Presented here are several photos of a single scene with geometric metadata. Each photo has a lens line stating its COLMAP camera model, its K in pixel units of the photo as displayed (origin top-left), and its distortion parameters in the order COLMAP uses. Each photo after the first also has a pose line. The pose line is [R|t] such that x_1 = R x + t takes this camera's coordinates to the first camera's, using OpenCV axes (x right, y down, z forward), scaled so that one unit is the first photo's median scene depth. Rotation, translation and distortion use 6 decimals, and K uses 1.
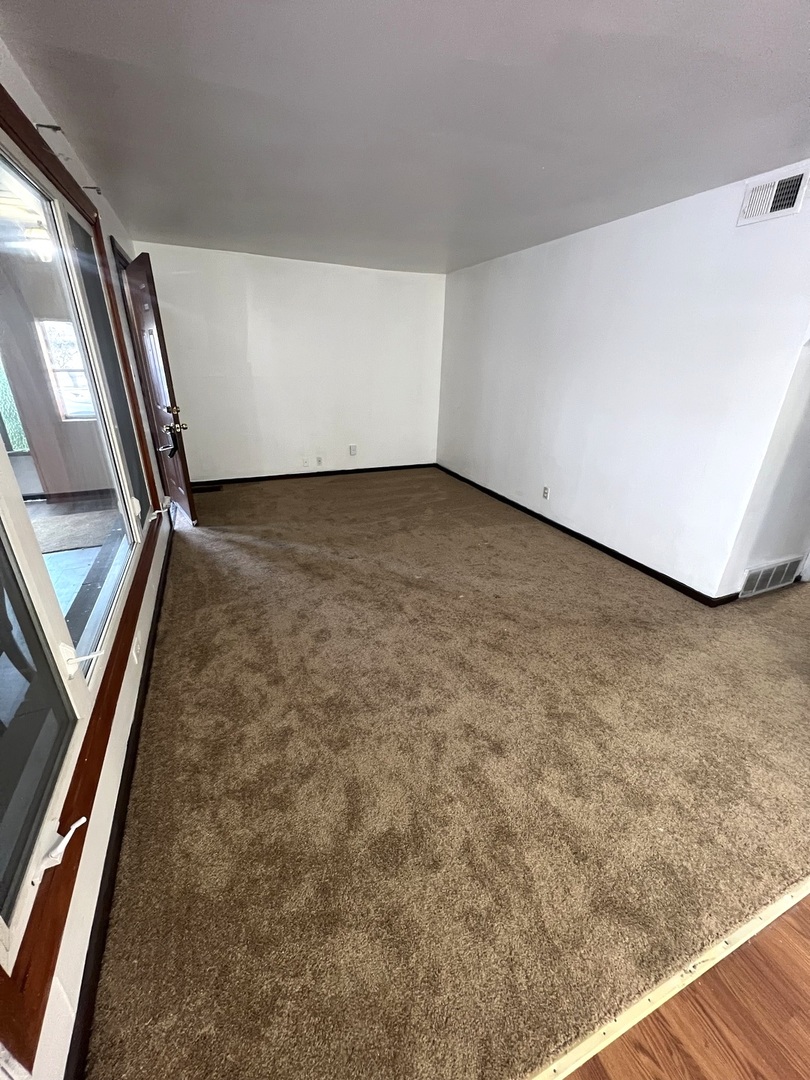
lens RADIAL K [[432.1, 0, 406.1], [0, 432.1, 537.6], [0, 0, 1]] dist [-0.001013, -0.000324]
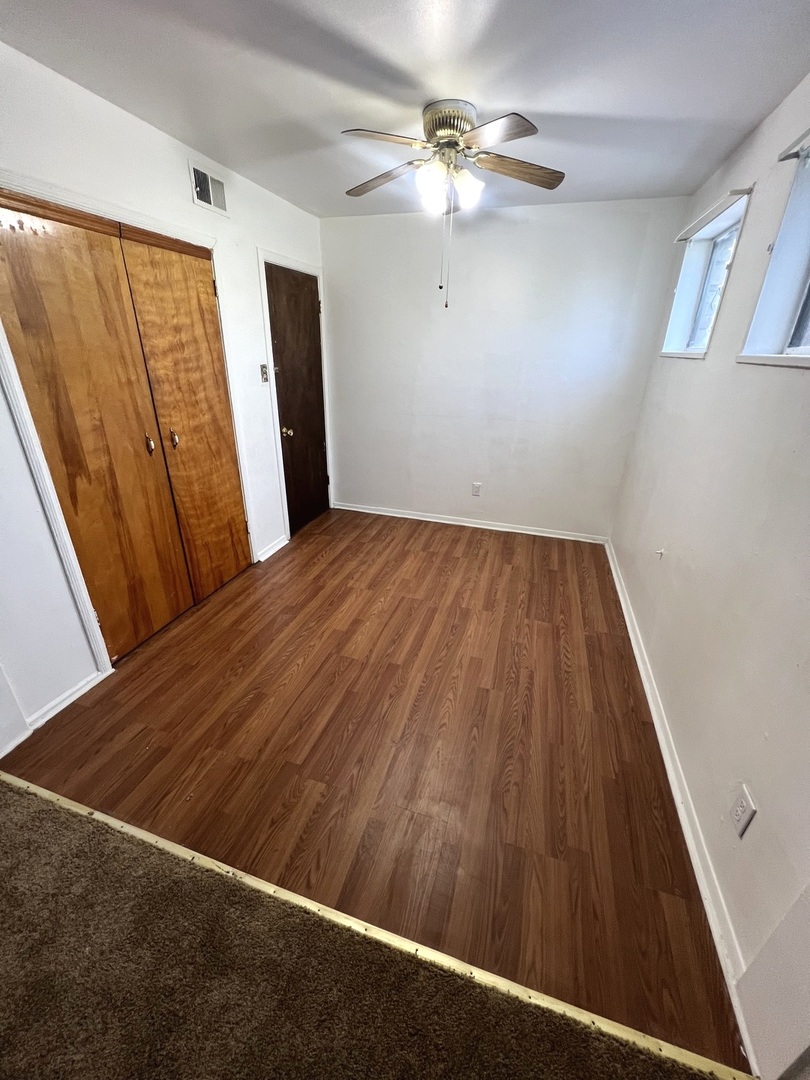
lens RADIAL K [[432.1, 0, 406.9], [0, 432.1, 545.5], [0, 0, 1]] dist [-0.001013, -0.000324]
pose [[-0.762511, -0.302681, 0.571805, -0.095276], [0.219861, 0.709986, 0.669015, -0.282680], [-0.608471, 0.635849, -0.474824, 0.617292]]
